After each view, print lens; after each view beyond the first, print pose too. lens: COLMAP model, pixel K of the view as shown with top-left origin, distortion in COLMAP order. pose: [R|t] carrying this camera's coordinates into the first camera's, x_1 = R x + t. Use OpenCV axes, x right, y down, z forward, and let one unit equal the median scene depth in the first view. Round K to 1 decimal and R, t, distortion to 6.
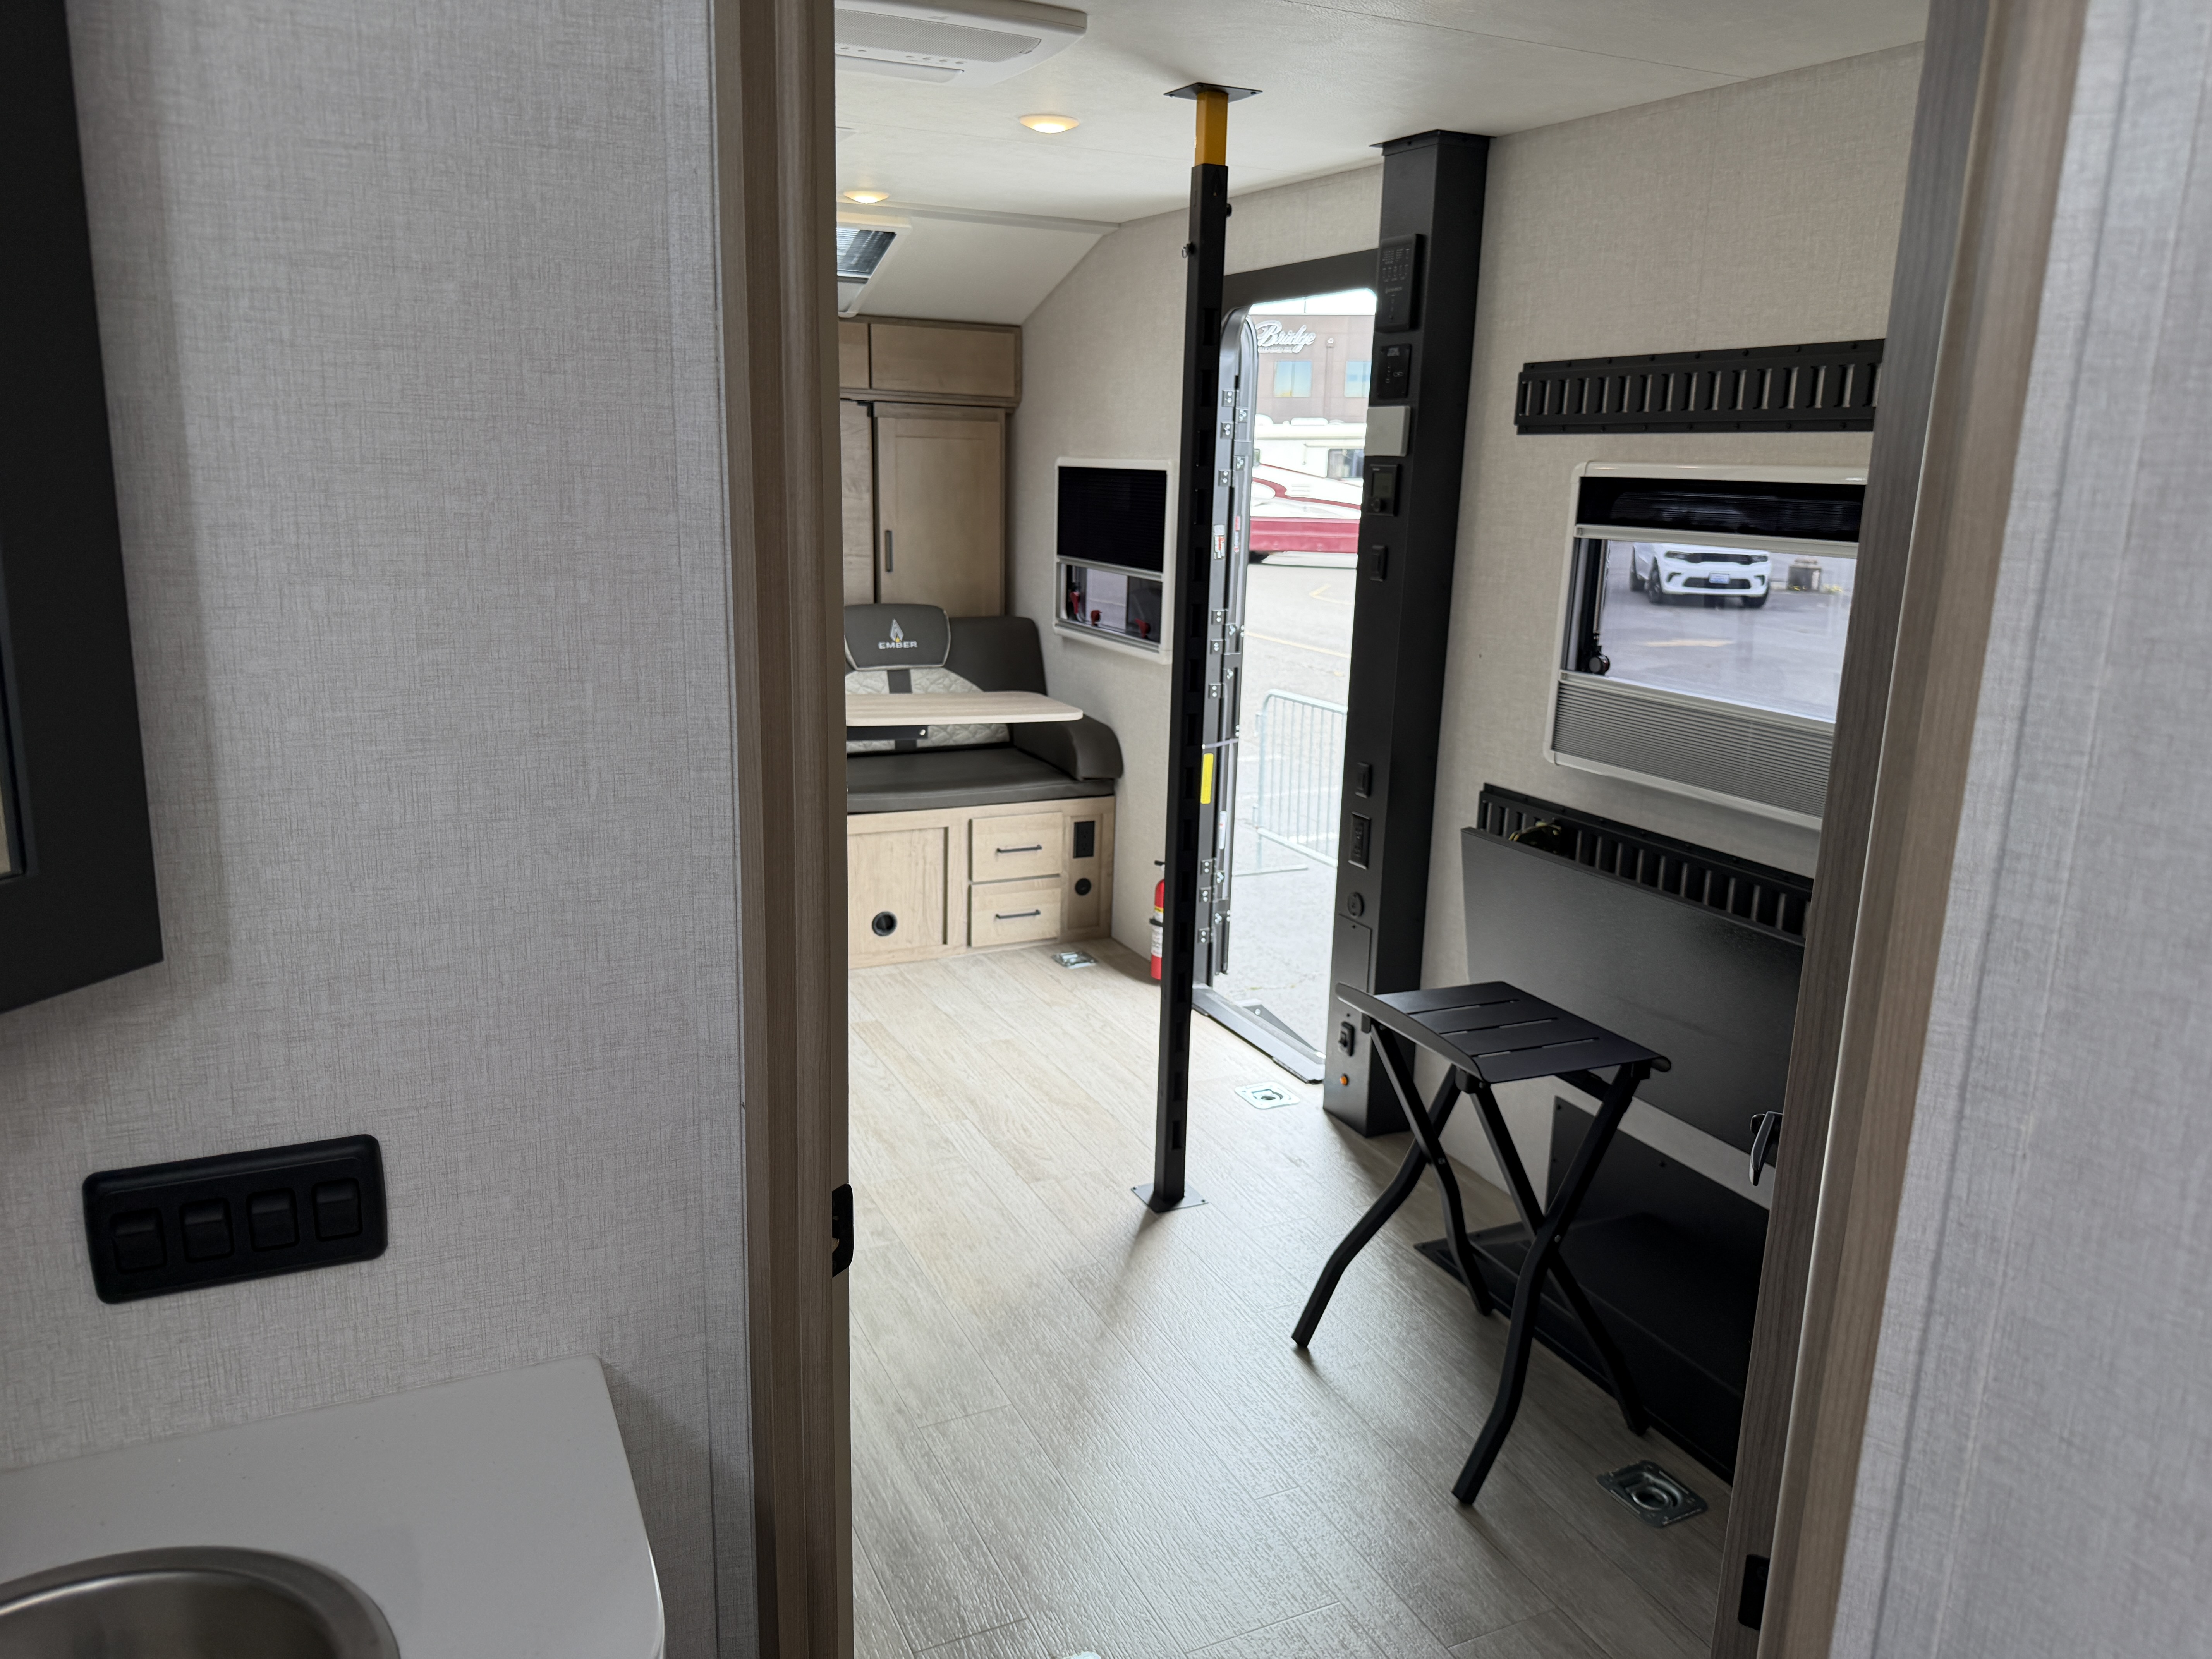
lens RADIAL K [[1542.7, 0, 1112.9], [0, 1542.7, 821.2], [0, 0, 1]] dist [0.100253, -0.120822]
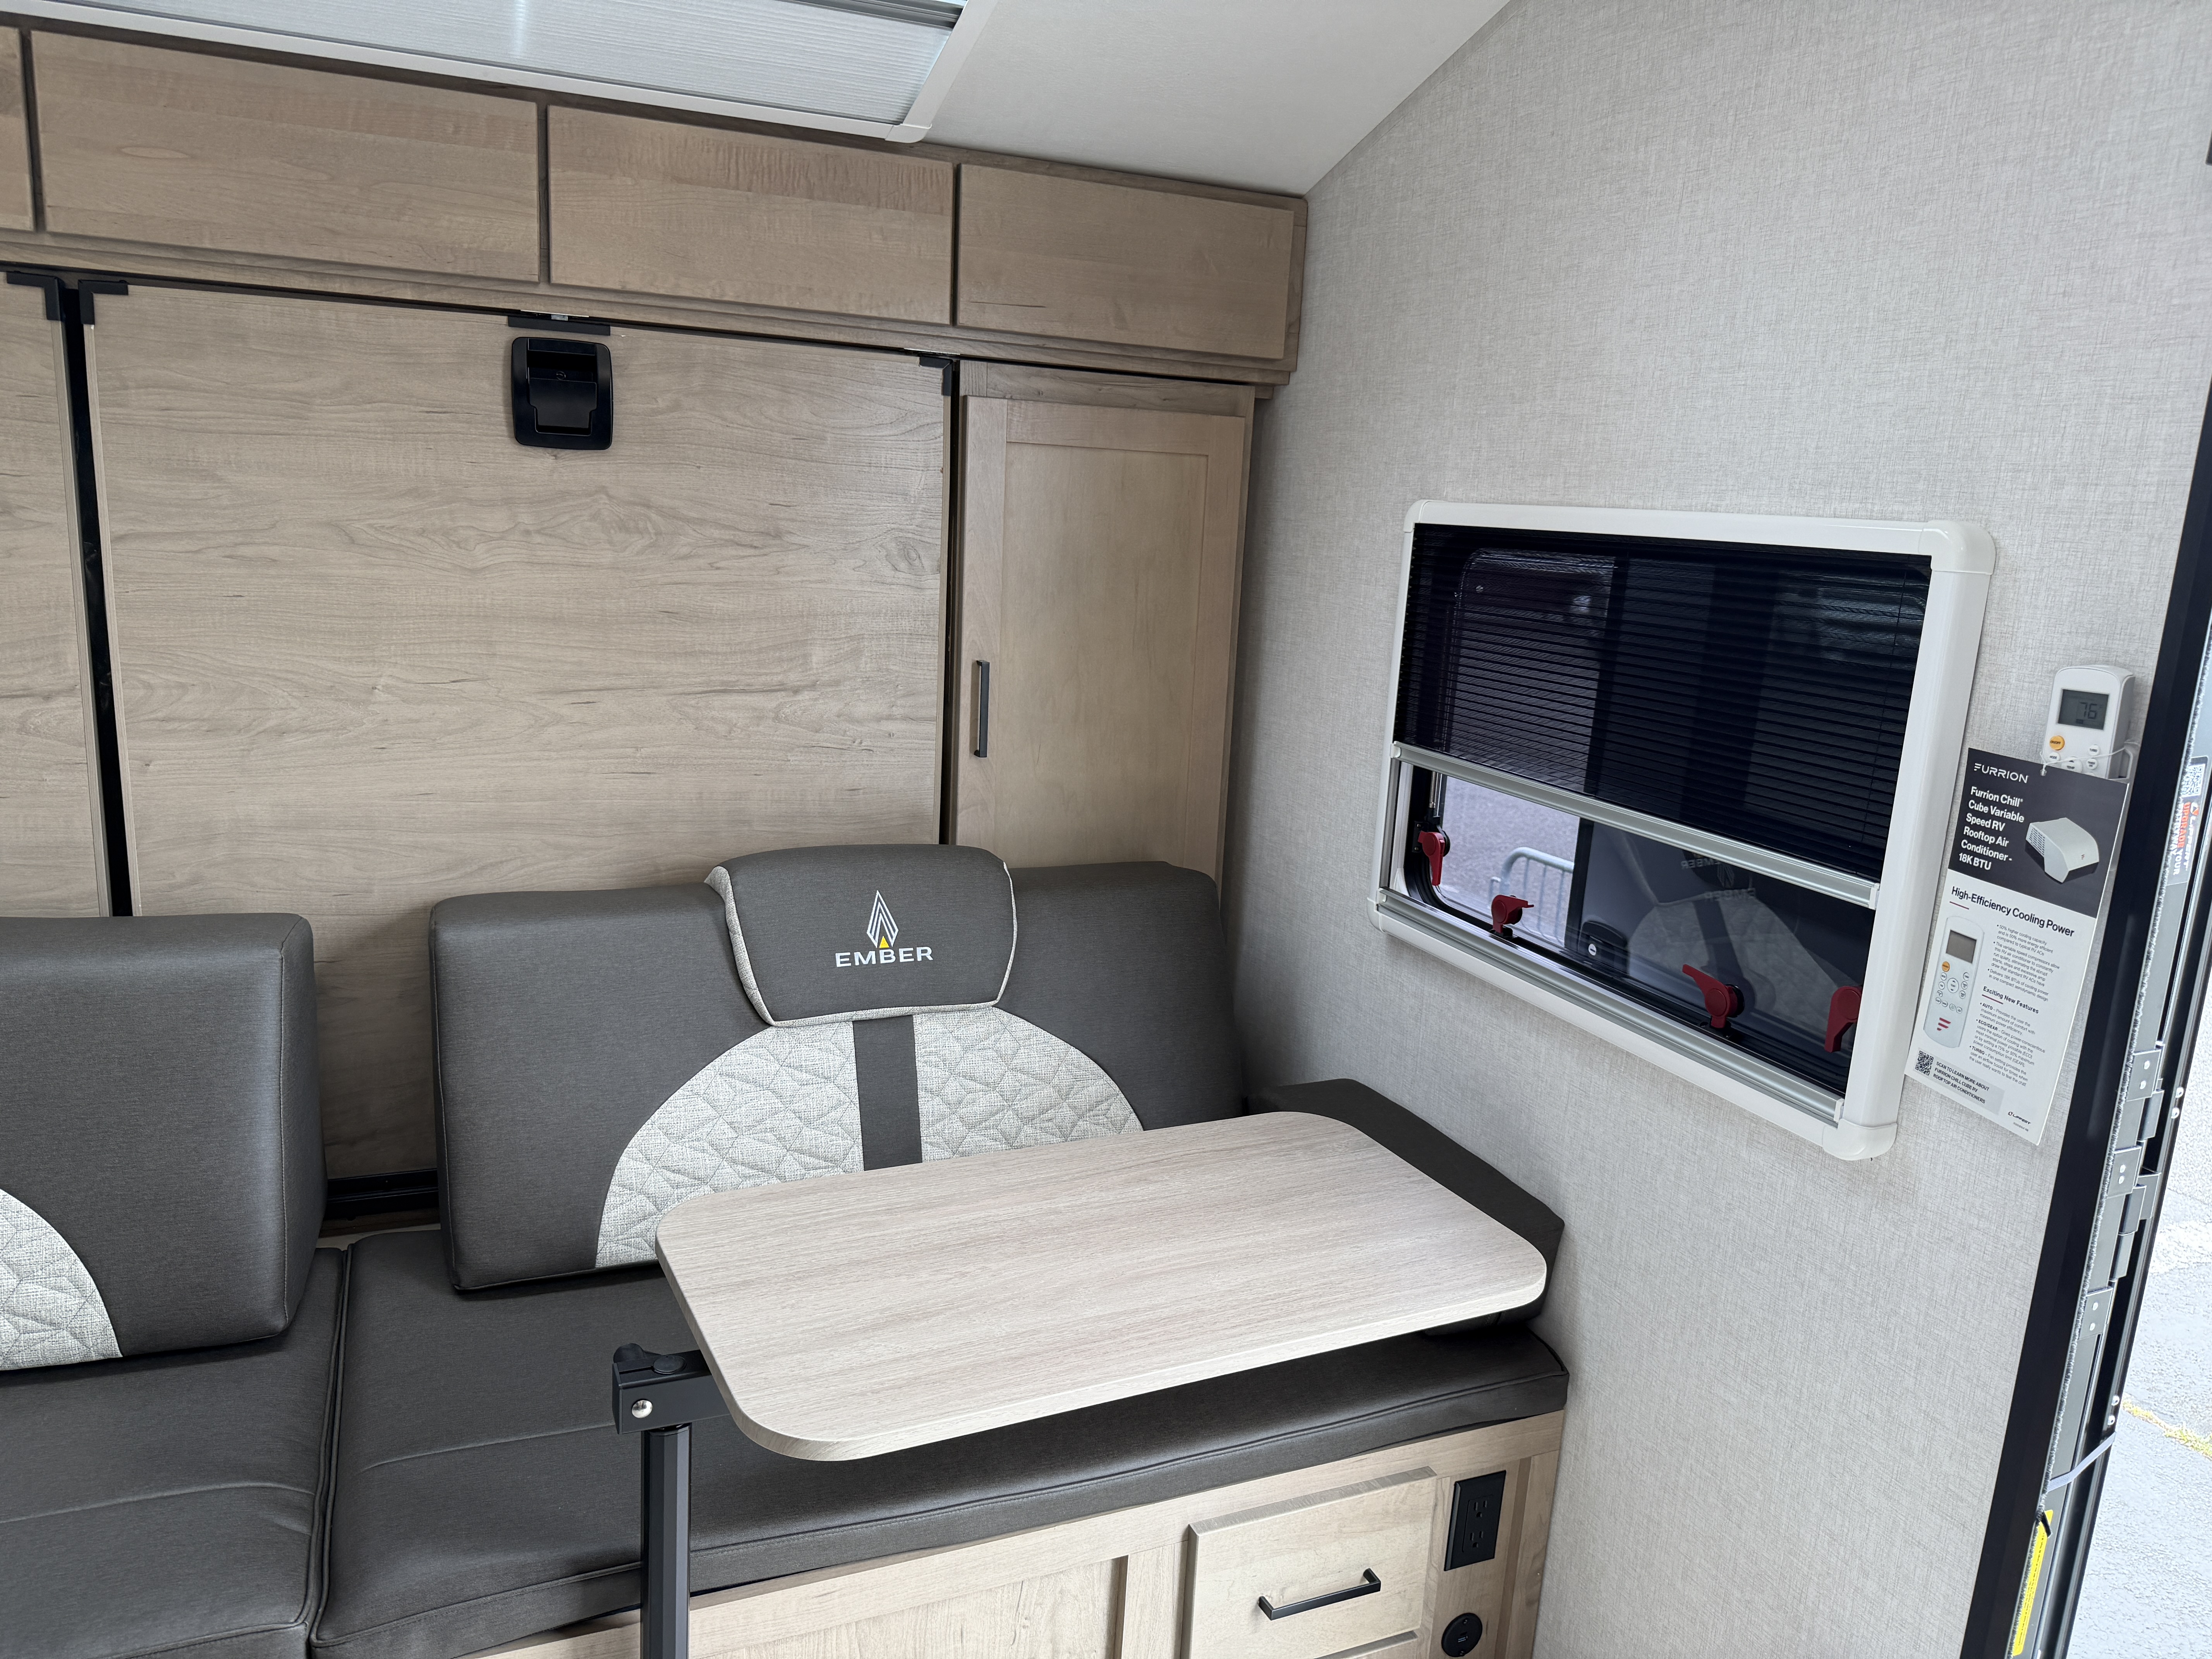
lens RADIAL K [[1561.9, 0, 1113.9], [0, 1561.9, 835.0], [0, 0, 1]] dist [0.076810, -0.099798]
pose [[0.998786, 0.035396, -0.034268, -0.093268], [-0.035875, 0.999265, -0.013490, -0.137676], [0.033766, 0.014703, 0.999322, 0.580862]]
